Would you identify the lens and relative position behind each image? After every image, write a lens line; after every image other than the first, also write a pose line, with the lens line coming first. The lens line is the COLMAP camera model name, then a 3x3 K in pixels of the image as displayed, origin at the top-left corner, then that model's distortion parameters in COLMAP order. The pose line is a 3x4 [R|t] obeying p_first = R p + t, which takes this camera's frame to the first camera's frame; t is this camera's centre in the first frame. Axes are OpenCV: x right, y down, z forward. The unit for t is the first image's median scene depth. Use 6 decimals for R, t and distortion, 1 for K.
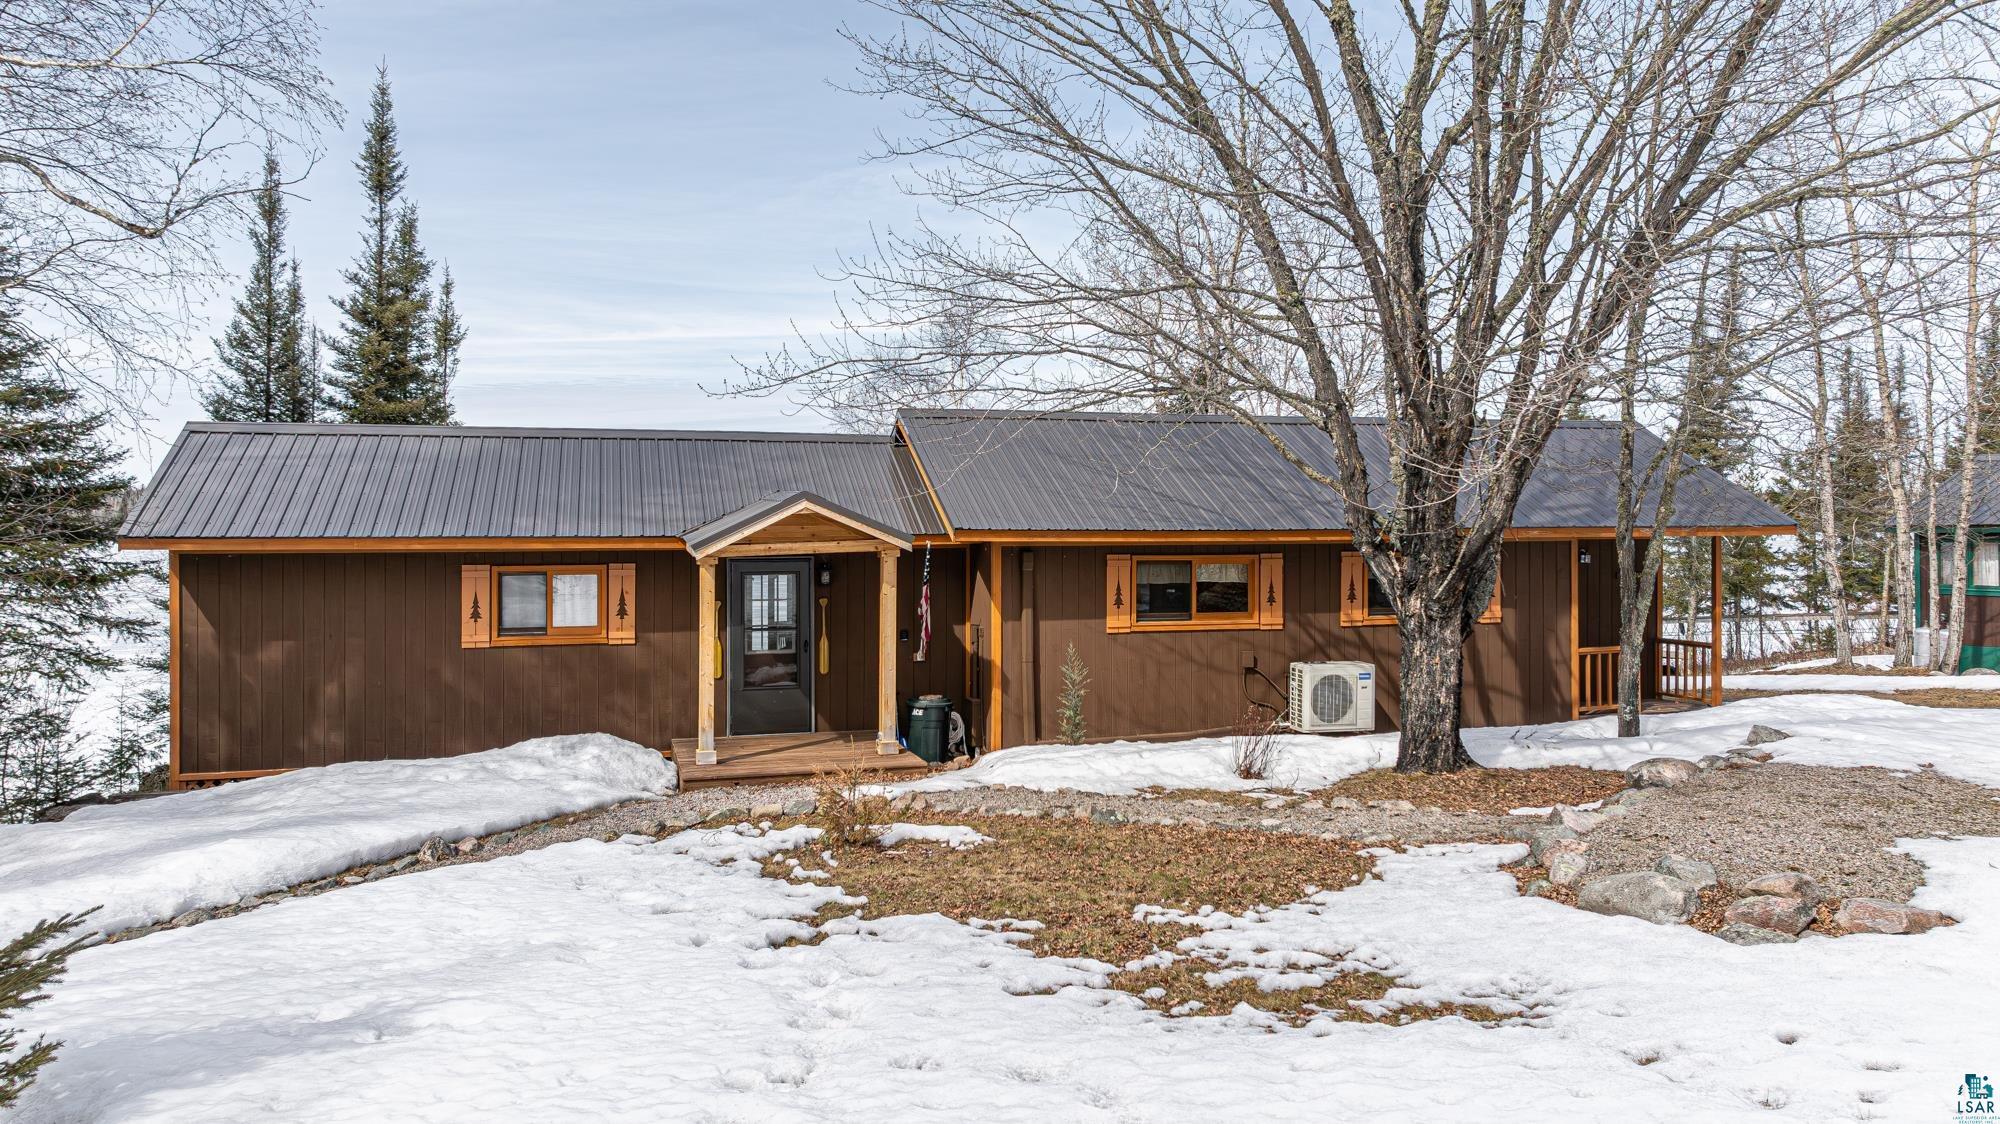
lens RADIAL K [[1423.1, 0, 1008.6], [0, 1423.1, 535.4], [0, 0, 1]] dist [0.009701, -0.001956]
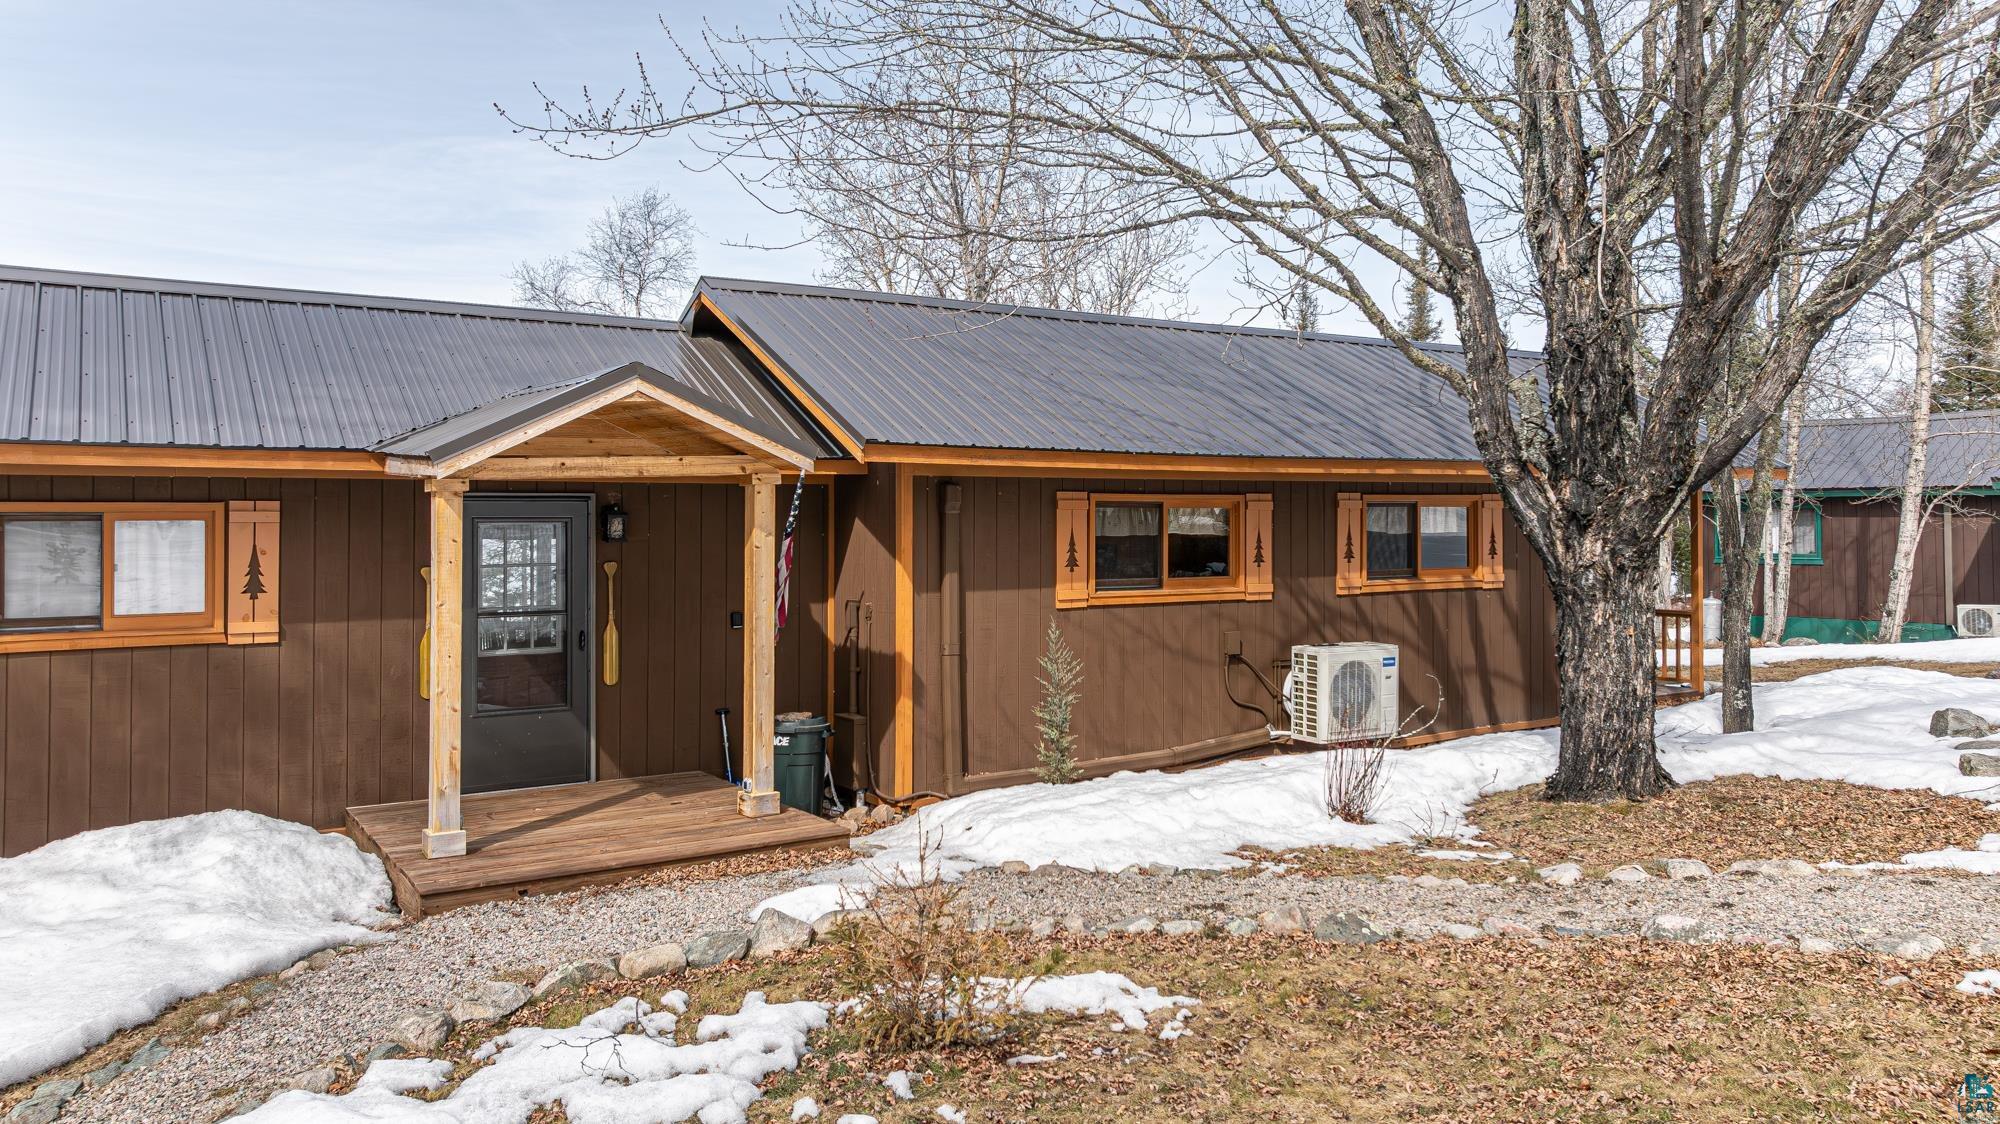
lens RADIAL K [[1432.0, 0, 1008.7], [0, 1432.0, 525.0], [0, 0, 1]] dist [-0.008288, 0.036316]
pose [[0.957411, -0.002550, 0.288719, -0.150935], [0.005066, 0.999955, -0.007966, 0.035726], [-0.288685, 0.009090, 0.957381, 0.375328]]
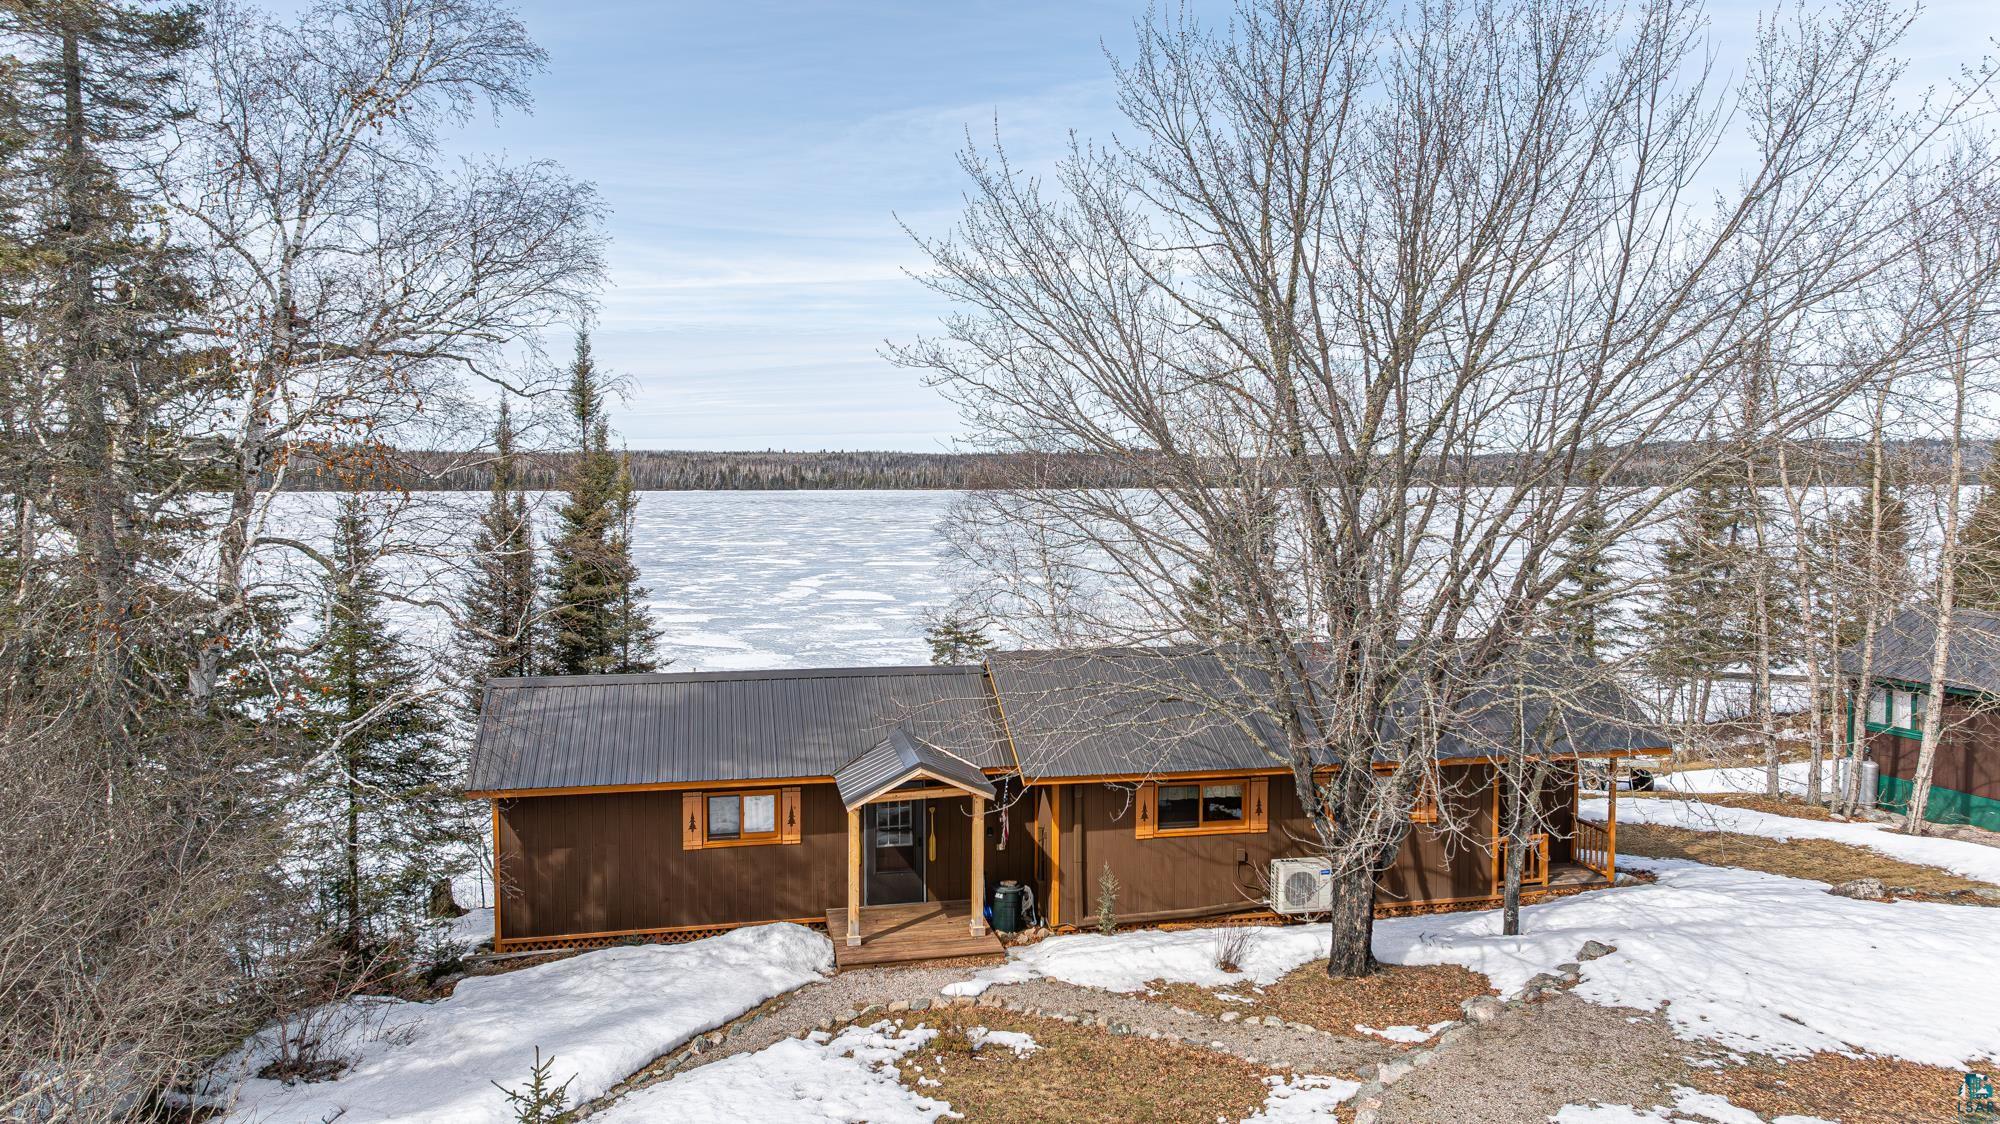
lens RADIAL K [[1427.0, 0, 1000.0], [0, 1427.0, 562.0], [0, 0, 1]] dist [0.009497, 0.001999]
pose [[0.997333, 0.005411, -0.072786, 0.038208], [-0.000774, 0.997976, 0.063586, -0.298524], [0.072982, -0.063360, 0.995319, -0.388079]]
